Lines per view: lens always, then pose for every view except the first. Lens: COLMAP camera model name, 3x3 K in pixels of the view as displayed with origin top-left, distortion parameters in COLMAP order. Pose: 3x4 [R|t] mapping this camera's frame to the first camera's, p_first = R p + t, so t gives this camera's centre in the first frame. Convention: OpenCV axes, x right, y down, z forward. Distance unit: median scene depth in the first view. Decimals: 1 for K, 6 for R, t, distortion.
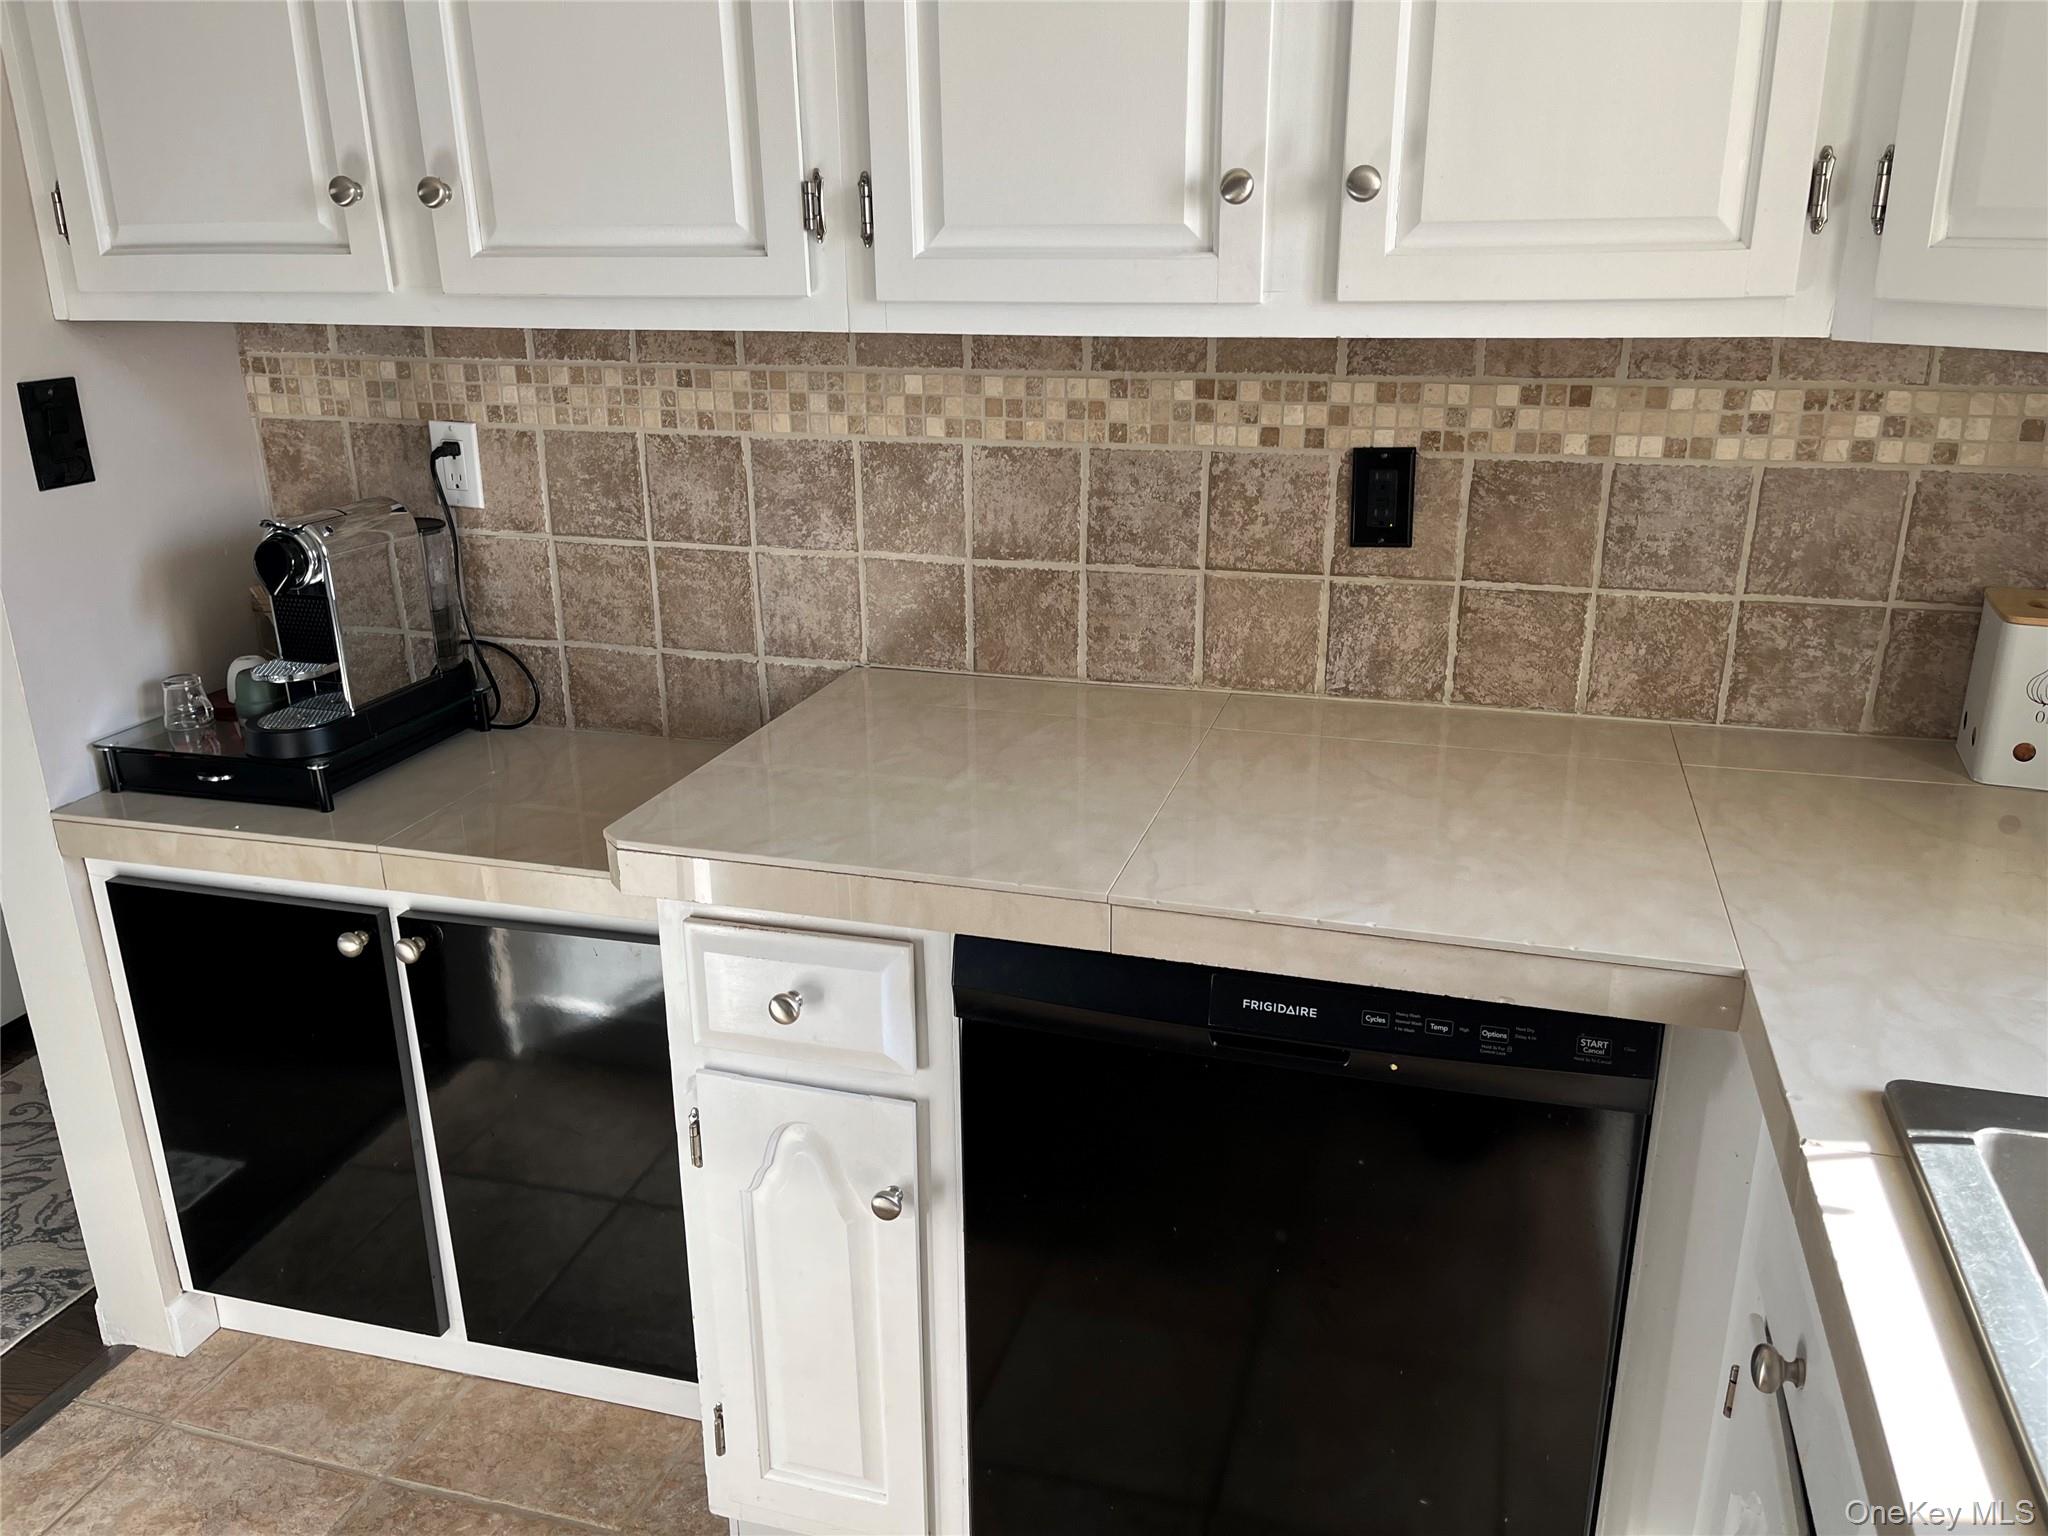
lens RADIAL K [[1558.6, 0, 1027.9], [0, 1558.6, 784.1], [0, 0, 1]] dist [0.076246, -0.101643]
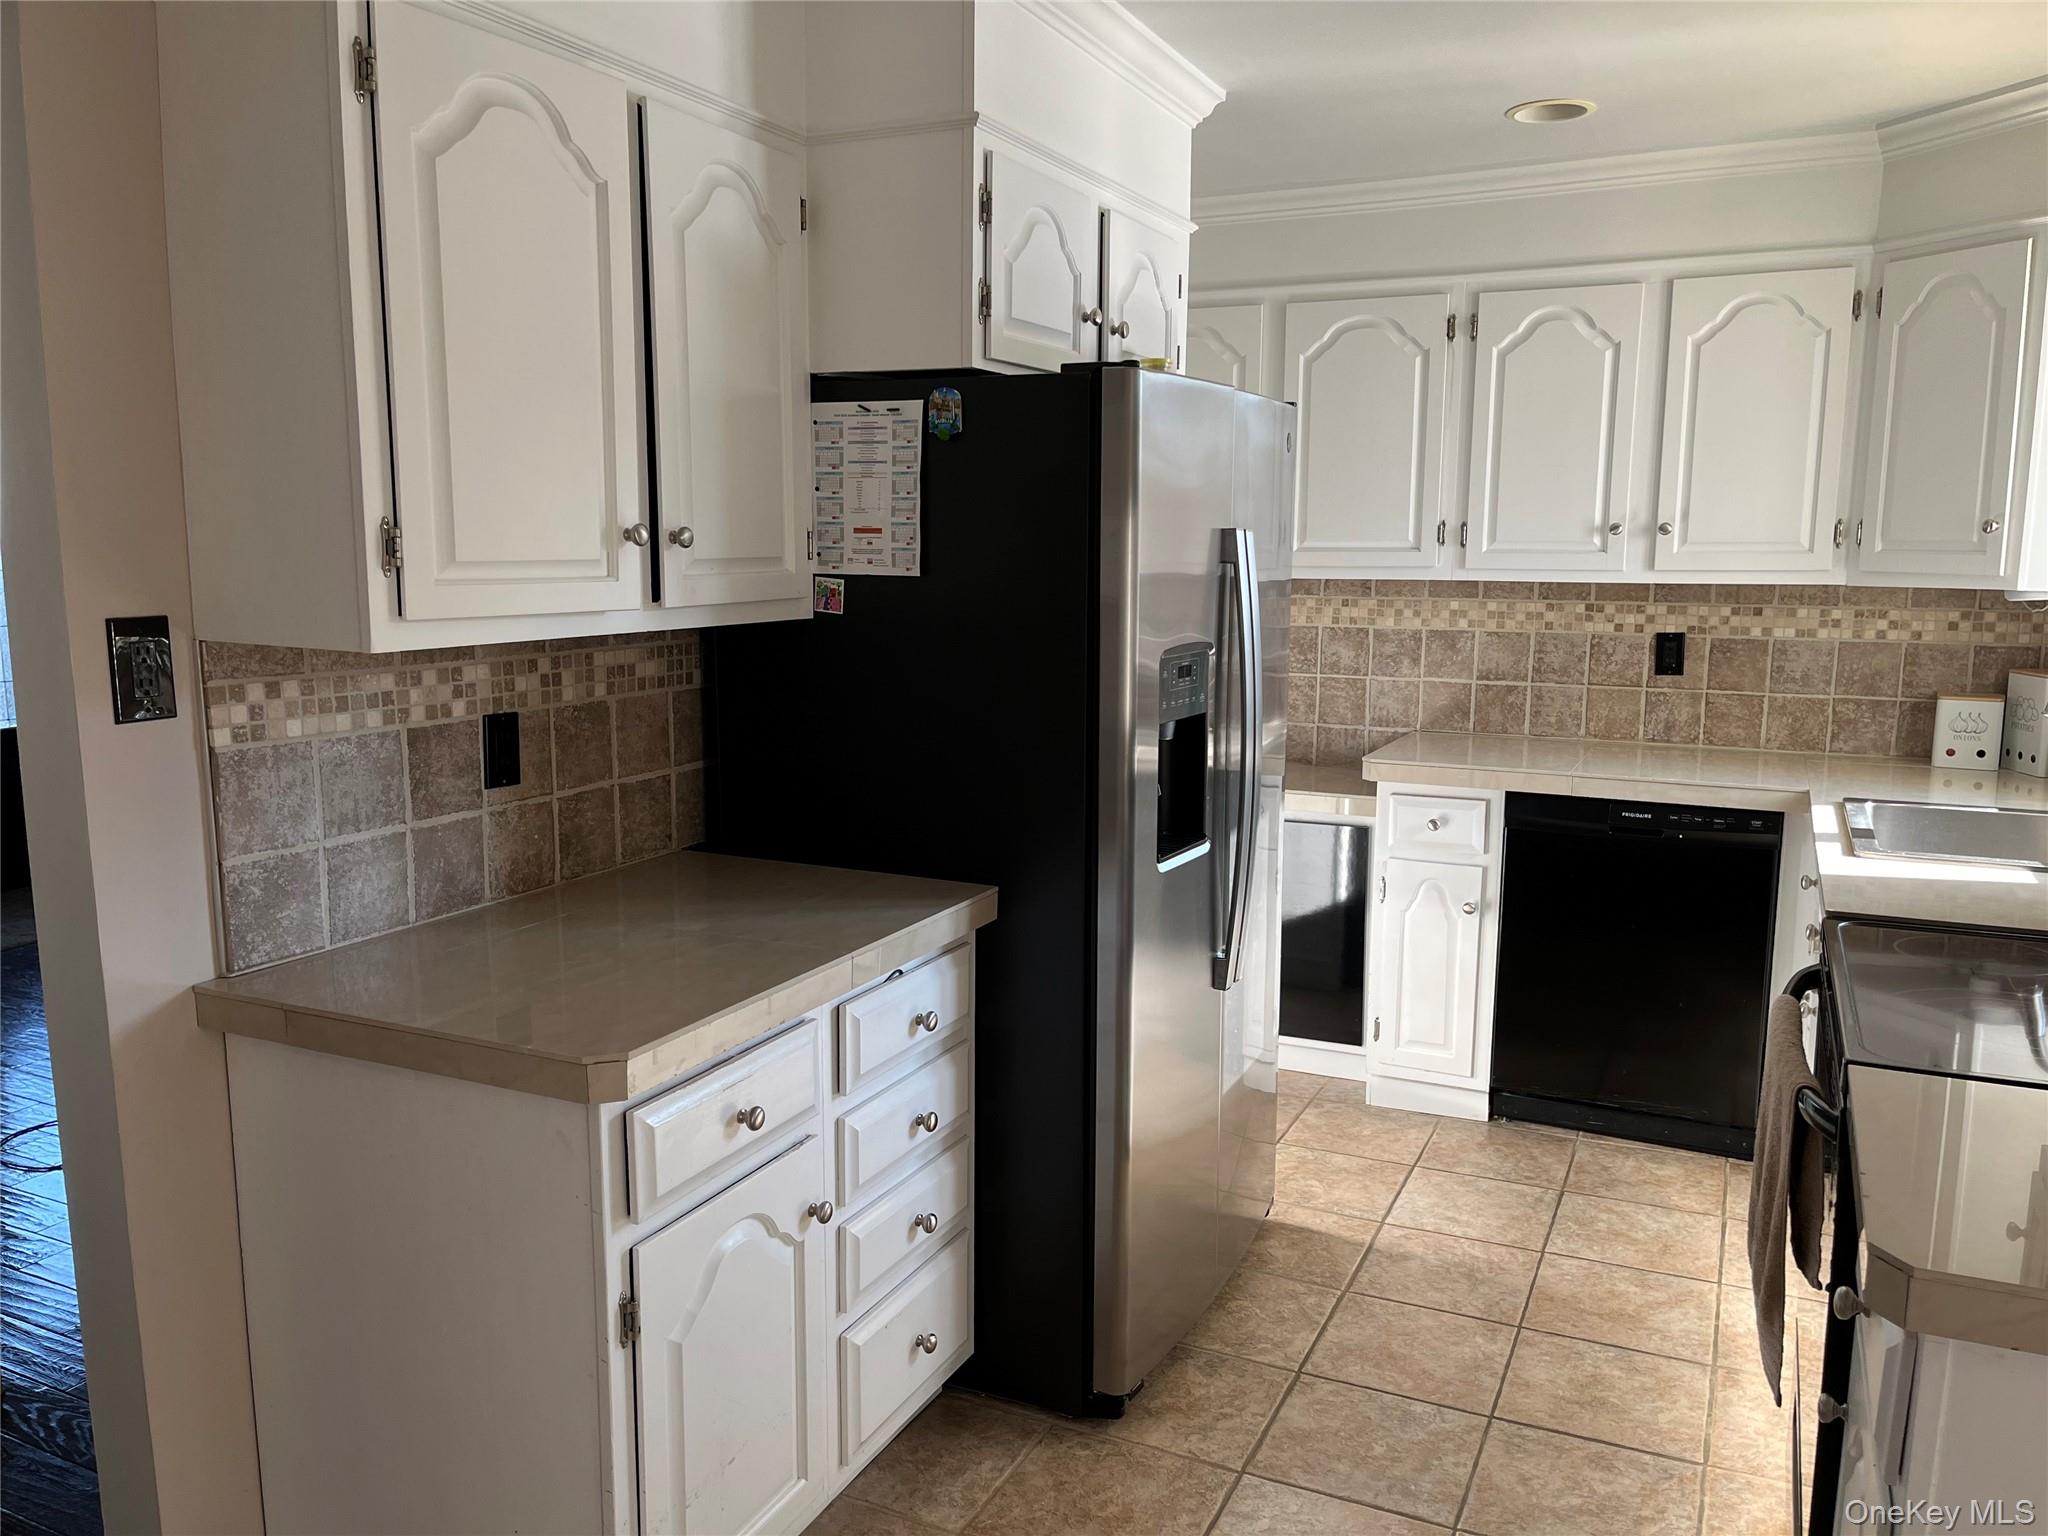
lens RADIAL K [[1554.1, 0, 1031.5], [0, 1554.1, 782.1], [0, 0, 1]] dist [0.050747, -0.043965]
pose [[0.988288, 0.035482, -0.148415, -0.360287], [-0.061695, 0.982466, -0.175940, 0.473678], [0.139569, 0.183036, 0.973149, -1.363350]]
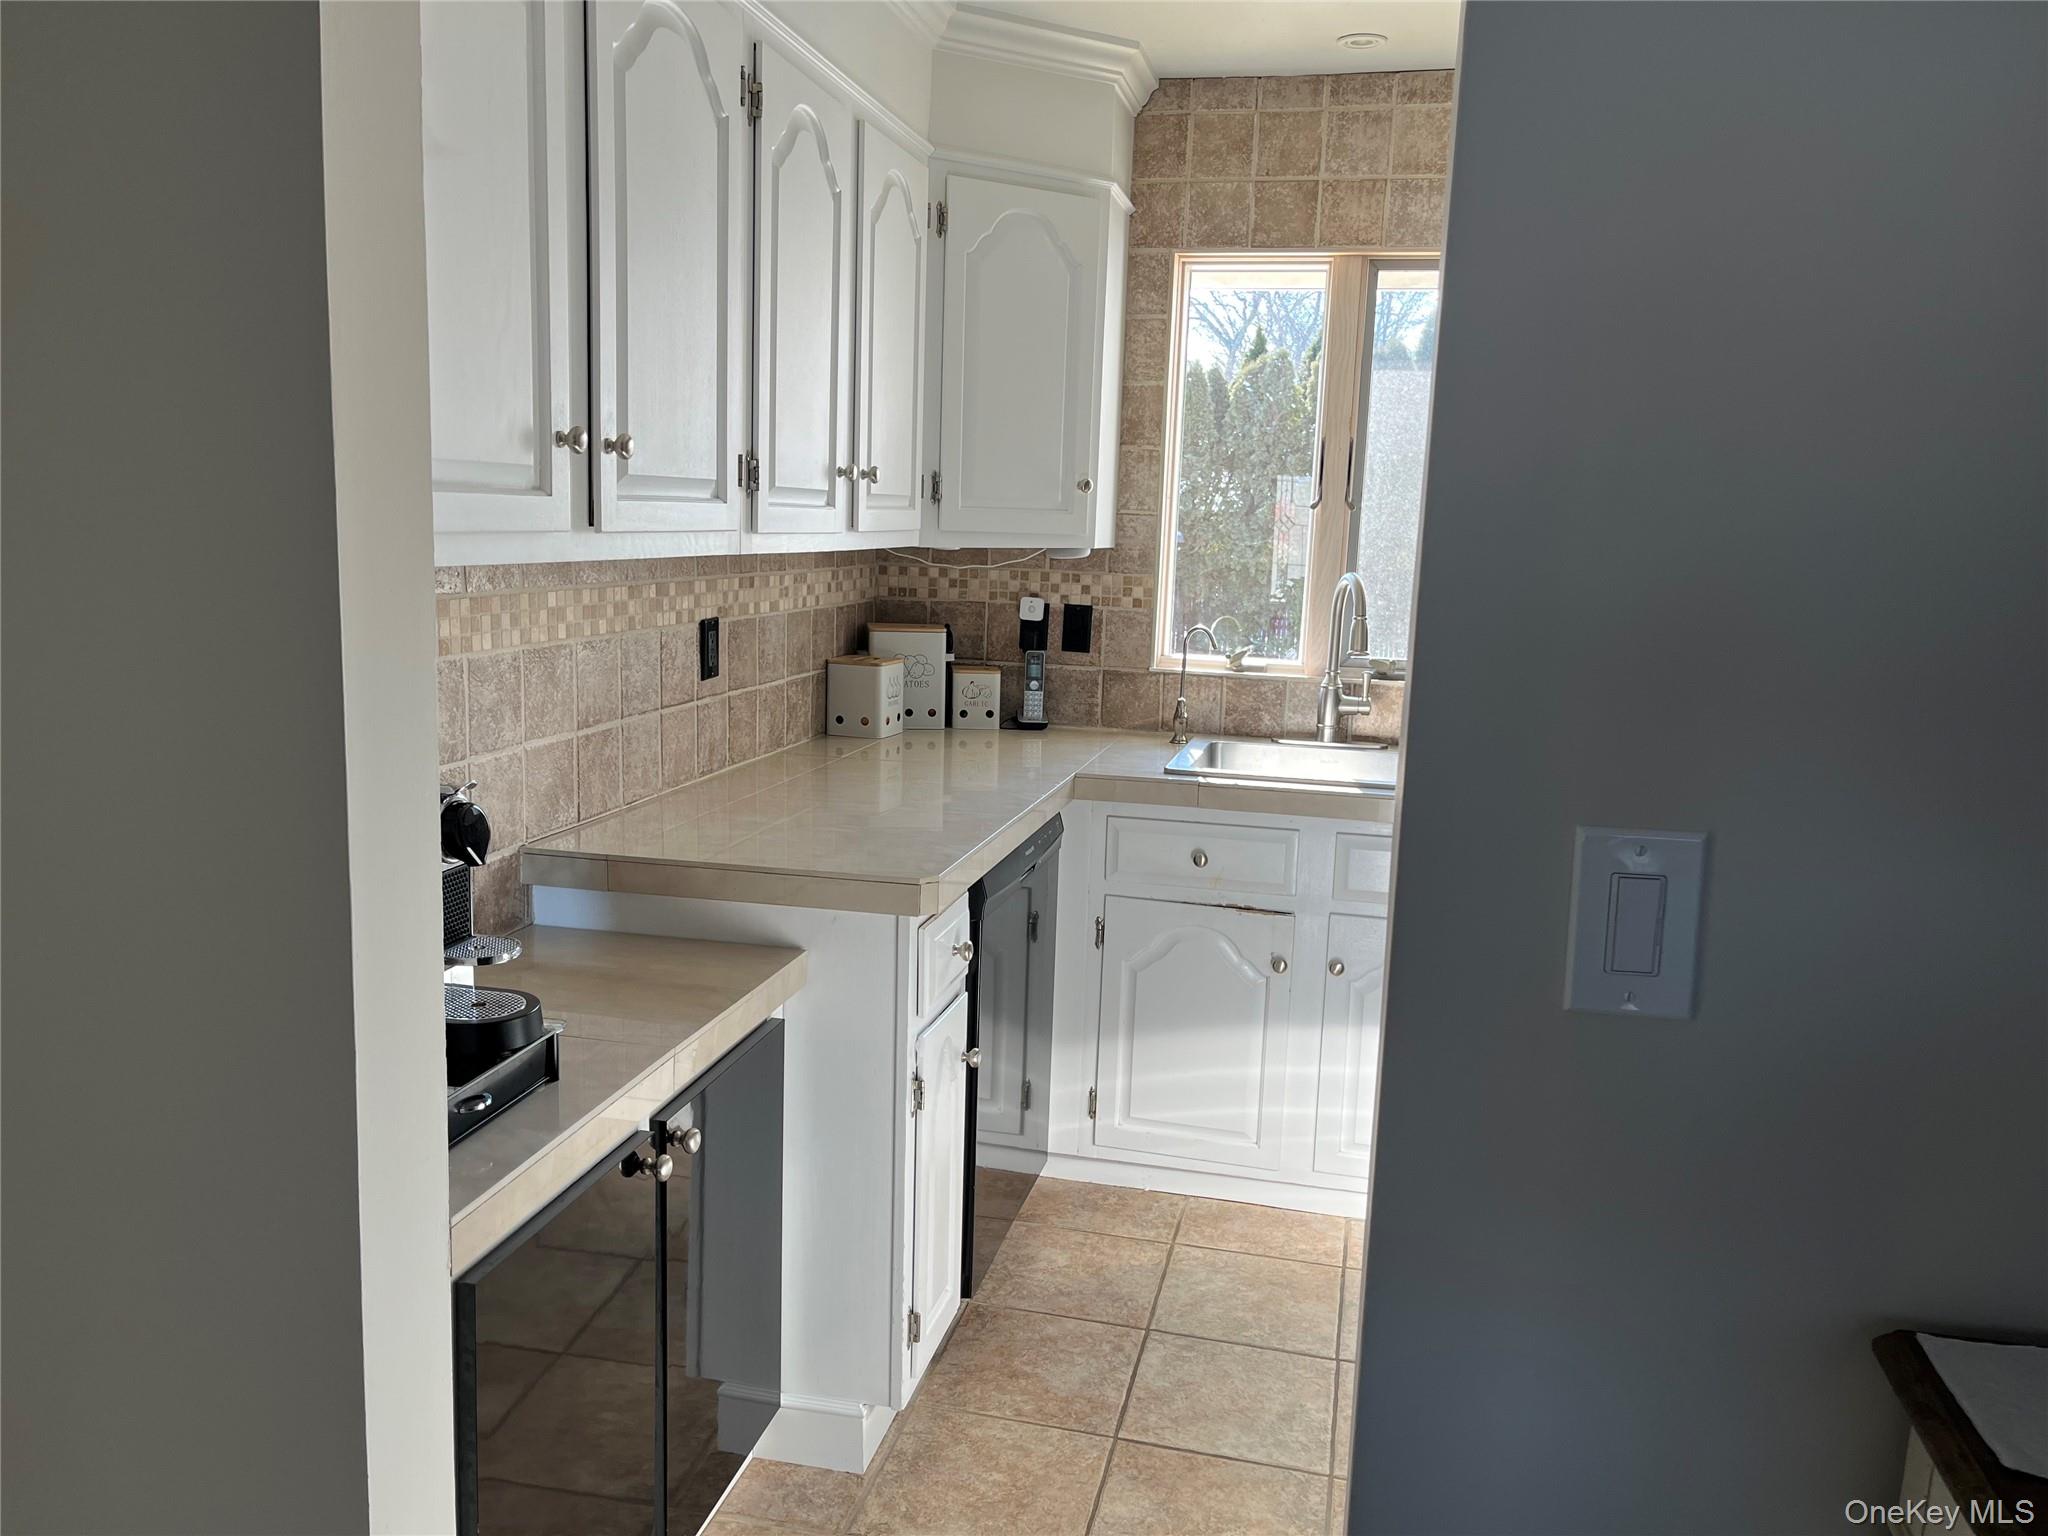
lens RADIAL K [[1538.1, 0, 1014.2], [0, 1538.1, 775.1], [0, 0, 1]] dist [0.066997, -0.097418]
pose [[-0.050739, -0.160913, 0.985664, -1.406289], [0.305297, 0.937192, 0.168716, -0.233485], [-0.950905, 0.309480, 0.001574, 0.736307]]
